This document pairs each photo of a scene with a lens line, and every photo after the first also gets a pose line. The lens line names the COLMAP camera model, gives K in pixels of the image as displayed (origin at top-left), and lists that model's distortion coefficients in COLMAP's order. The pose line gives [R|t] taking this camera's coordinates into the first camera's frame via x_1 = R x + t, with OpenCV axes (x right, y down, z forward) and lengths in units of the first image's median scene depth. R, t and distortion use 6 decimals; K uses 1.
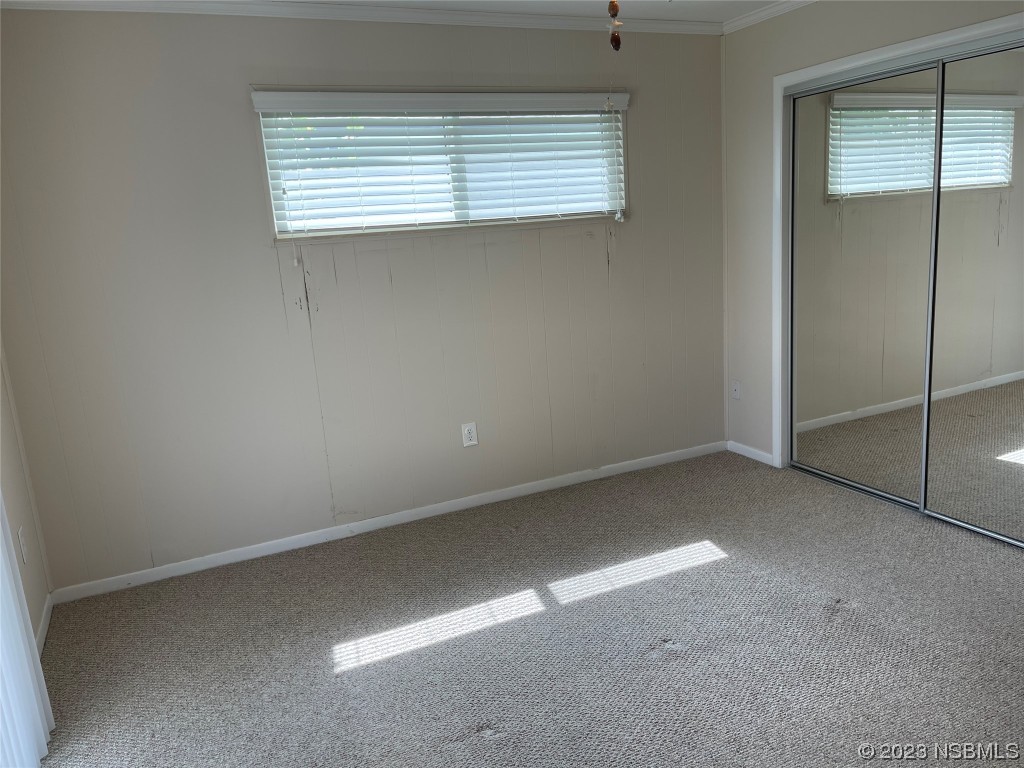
lens RADIAL K [[774.6, 0, 518.0], [0, 774.6, 387.7], [0, 0, 1]] dist [0.059015, -0.062369]
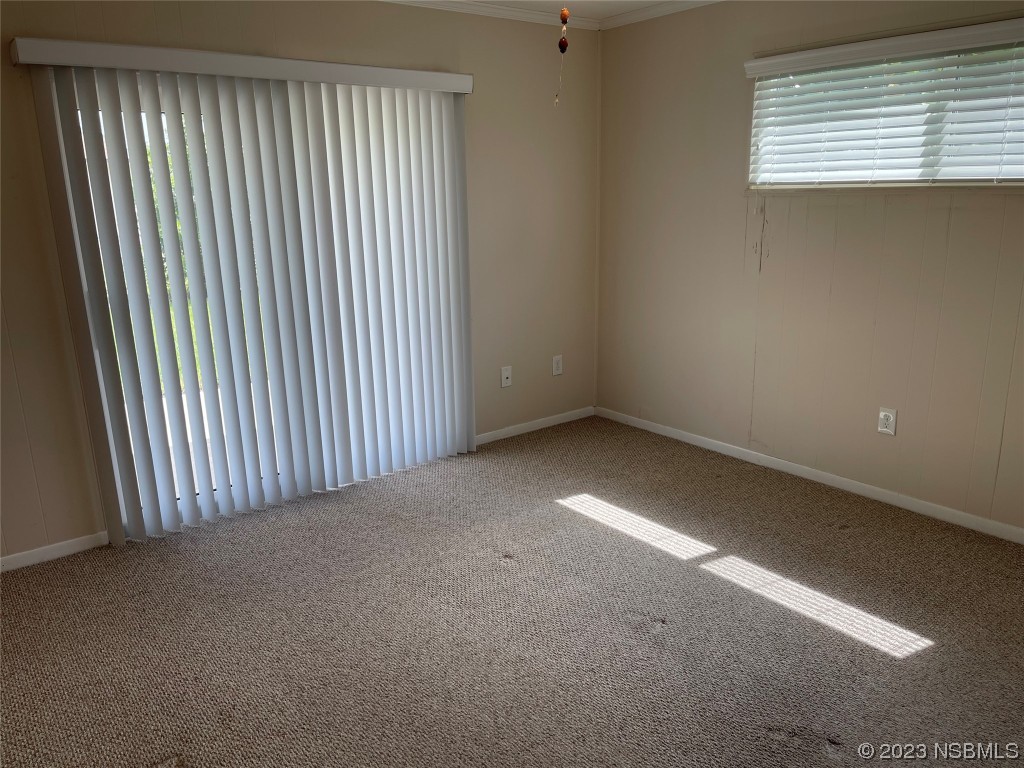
lens RADIAL K [[774.6, 0, 514.6], [0, 774.6, 383.6], [0, 0, 1]] dist [0.059015, -0.062369]
pose [[0.230476, 0.300456, -0.925531, 0.755594], [-0.204636, 0.944833, 0.255763, -0.141412], [0.951317, 0.130450, 0.279245, 0.379939]]
